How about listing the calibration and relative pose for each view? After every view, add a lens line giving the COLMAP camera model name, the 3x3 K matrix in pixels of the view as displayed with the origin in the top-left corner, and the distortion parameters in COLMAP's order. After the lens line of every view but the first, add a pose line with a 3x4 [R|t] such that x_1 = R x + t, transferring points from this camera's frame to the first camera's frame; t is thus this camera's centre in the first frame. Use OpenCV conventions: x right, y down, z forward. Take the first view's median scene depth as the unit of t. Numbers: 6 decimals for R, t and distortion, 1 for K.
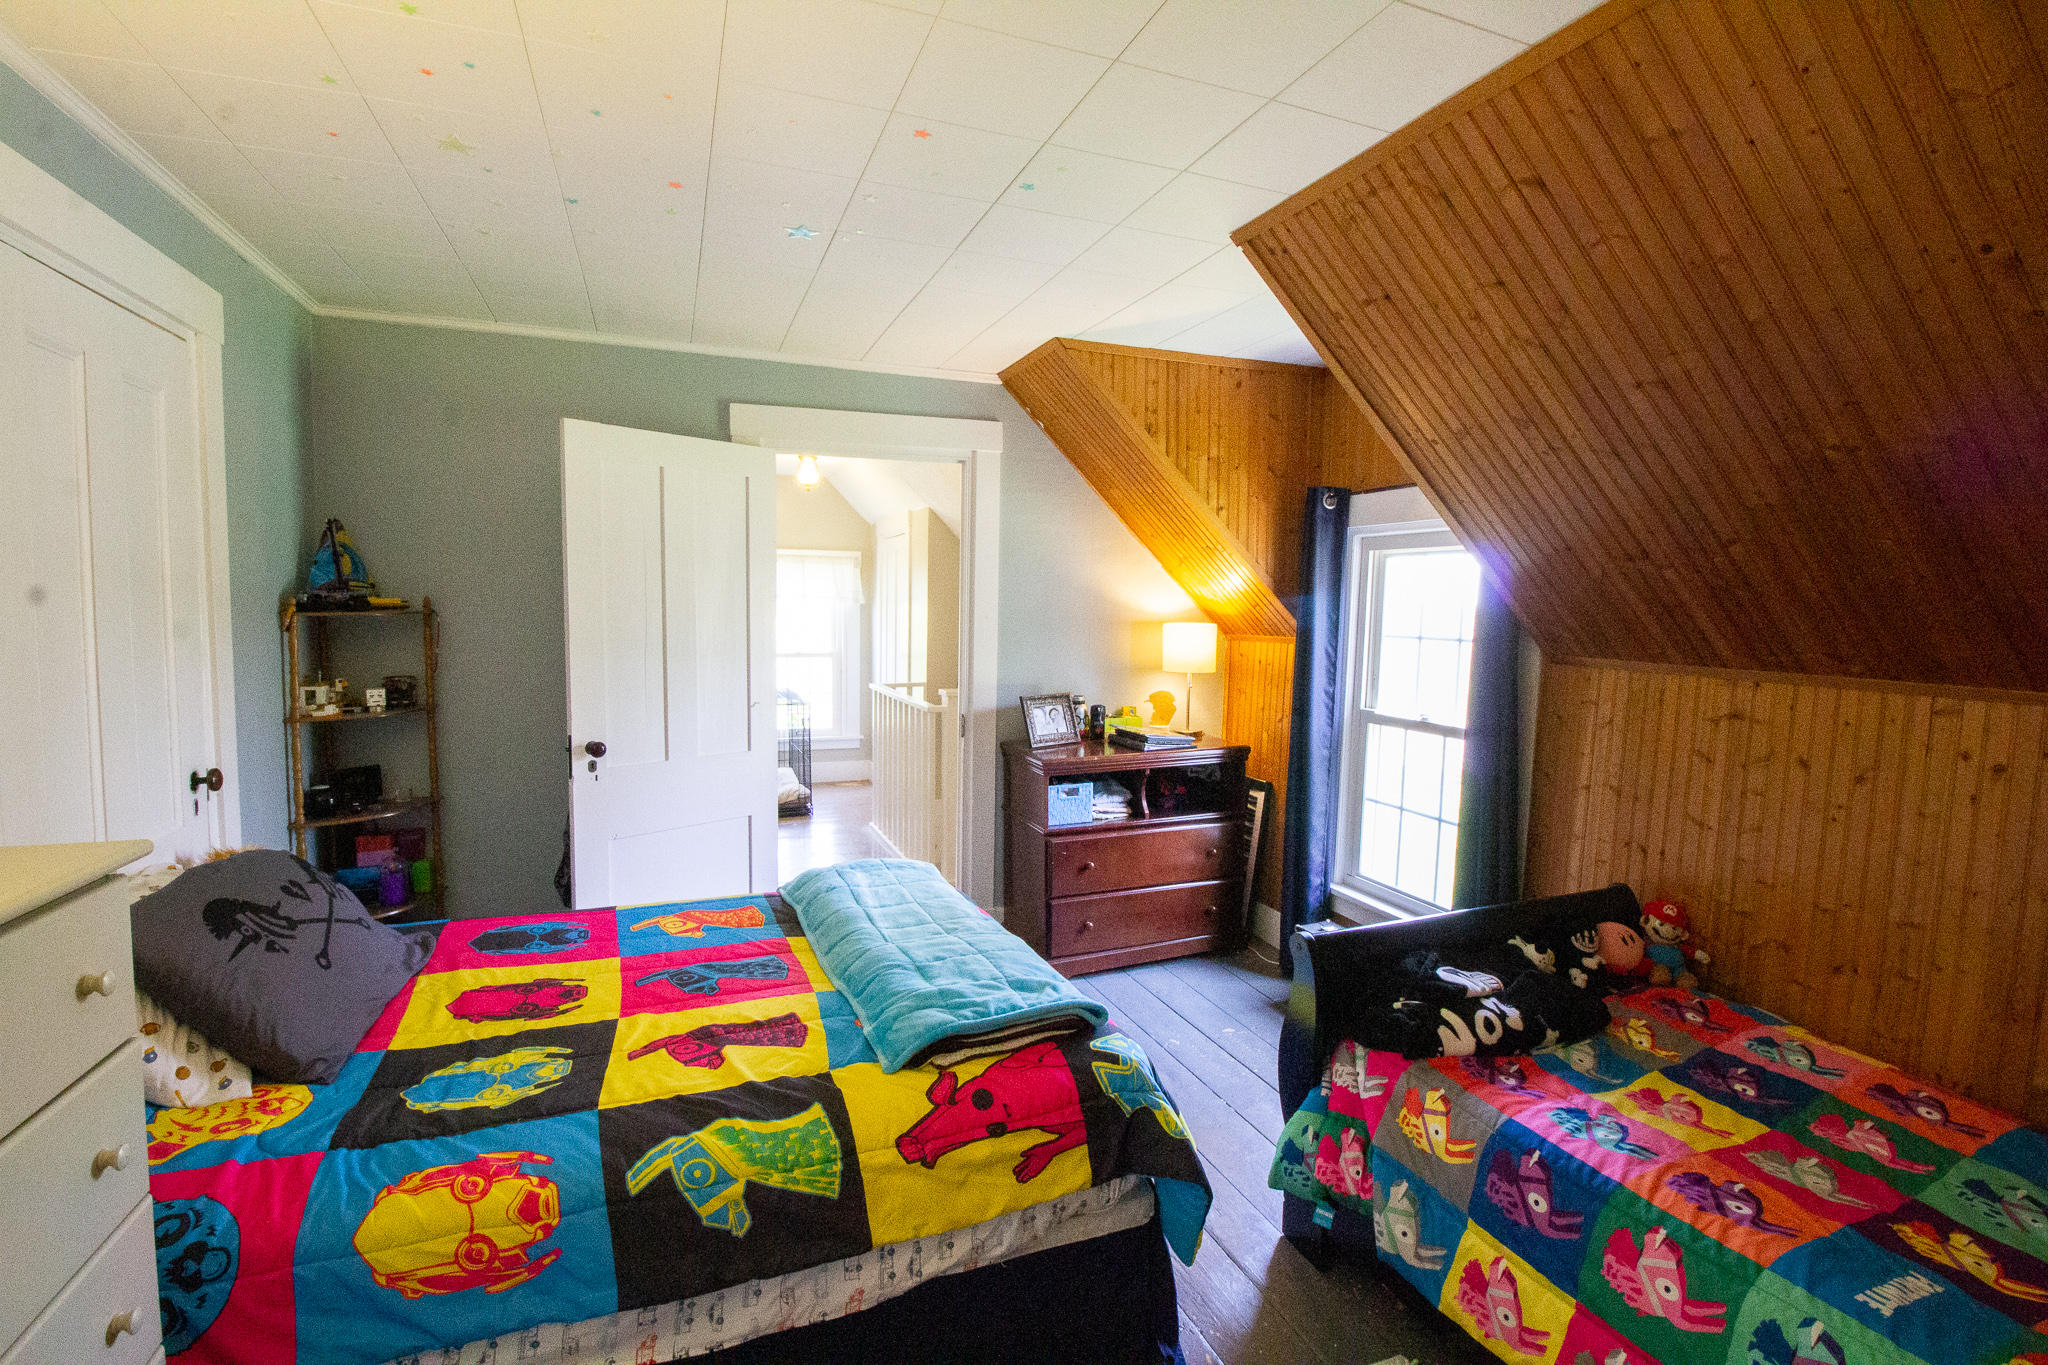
lens RADIAL K [[941.0, 0, 1018.9], [0, 941.0, 665.8], [0, 0, 1]] dist [0.008935, -0.016931]
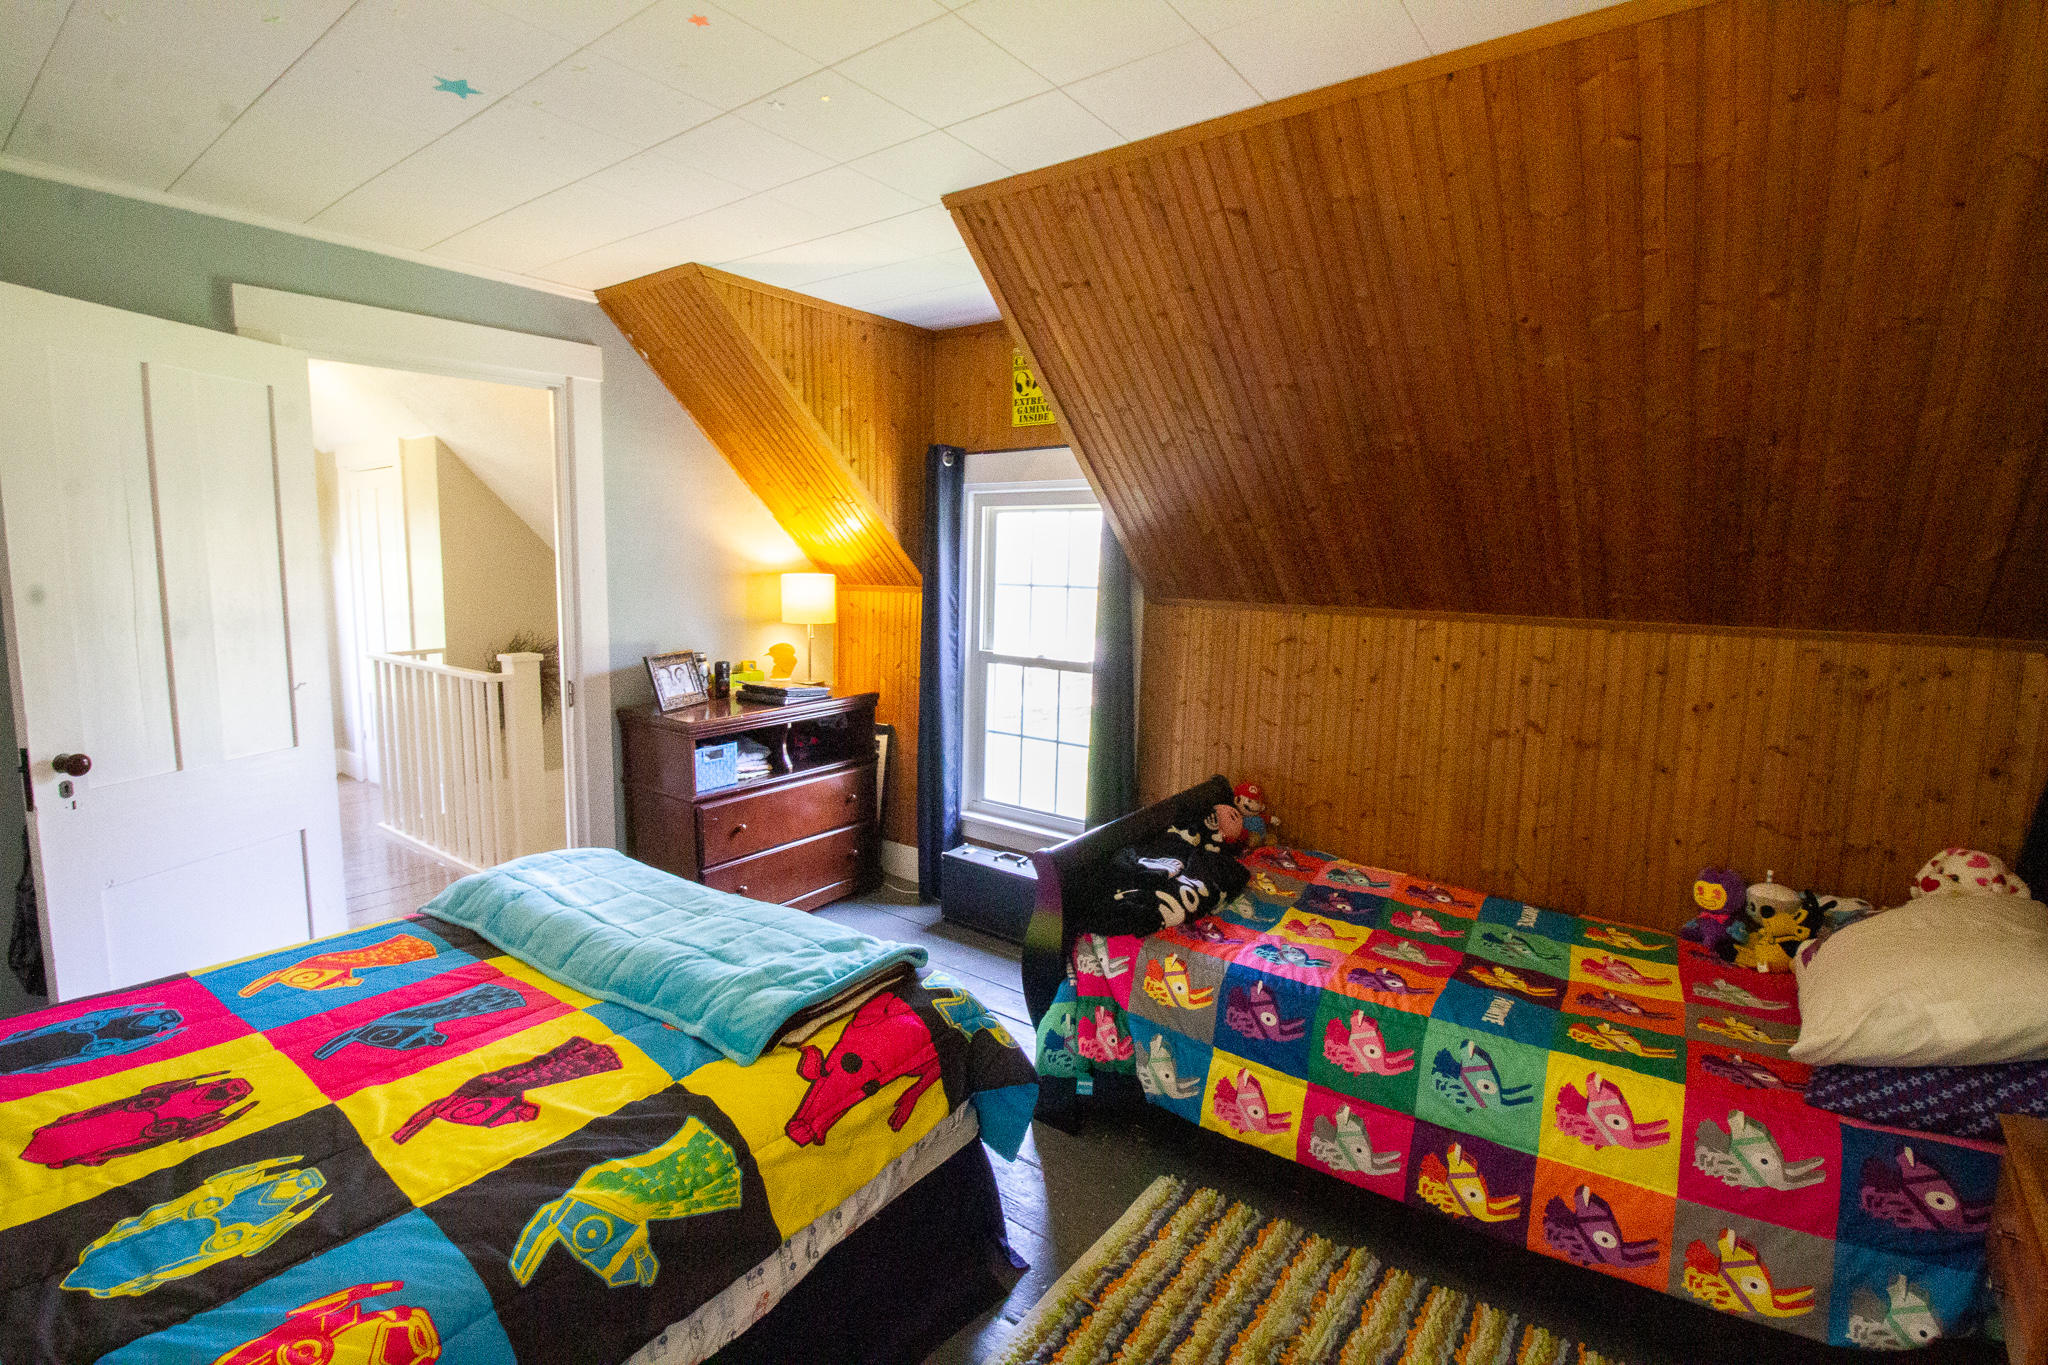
lens RADIAL K [[937.1, 0, 1022.2], [0, 937.1, 660.2], [0, 0, 1]] dist [0.008865, -0.015993]
pose [[0.851089, -0.057847, 0.521825, -0.312726], [0.032774, 0.997827, 0.057161, -0.007665], [-0.523998, -0.031547, 0.851135, 0.072484]]
